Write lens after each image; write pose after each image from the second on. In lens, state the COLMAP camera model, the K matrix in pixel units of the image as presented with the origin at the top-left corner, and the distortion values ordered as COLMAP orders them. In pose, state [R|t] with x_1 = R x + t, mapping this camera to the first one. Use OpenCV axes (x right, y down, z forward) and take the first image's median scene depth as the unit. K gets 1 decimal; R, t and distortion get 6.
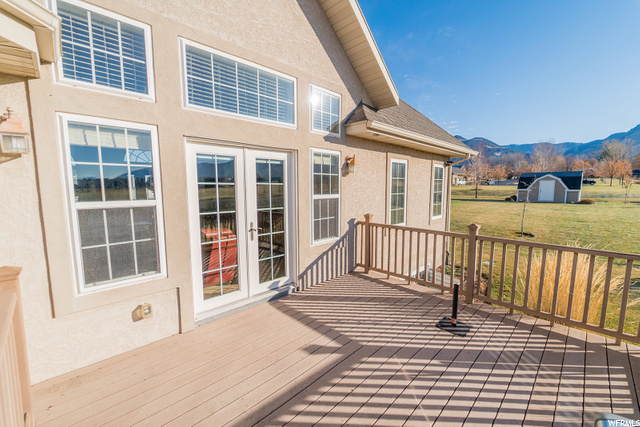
lens RADIAL K [[267.8, 0, 320.0], [0, 267.8, 213.5], [0, 0, 1]] dist [-0.000336, 0.000204]
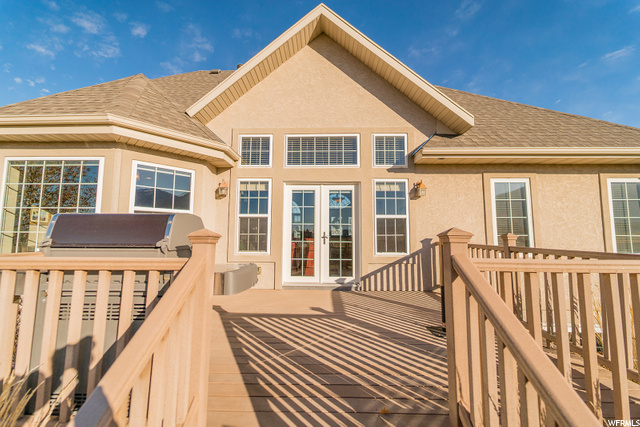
lens RADIAL K [[267.8, 0, 320.0], [0, 267.8, 213.5], [0, 0, 1]] dist [-0.000336, 0.000204]
pose [[0.686208, -0.059173, -0.724995, 0.718369], [-0.083015, 0.983803, -0.158870, 0.149506], [0.722653, 0.169203, 0.670182, -0.041162]]
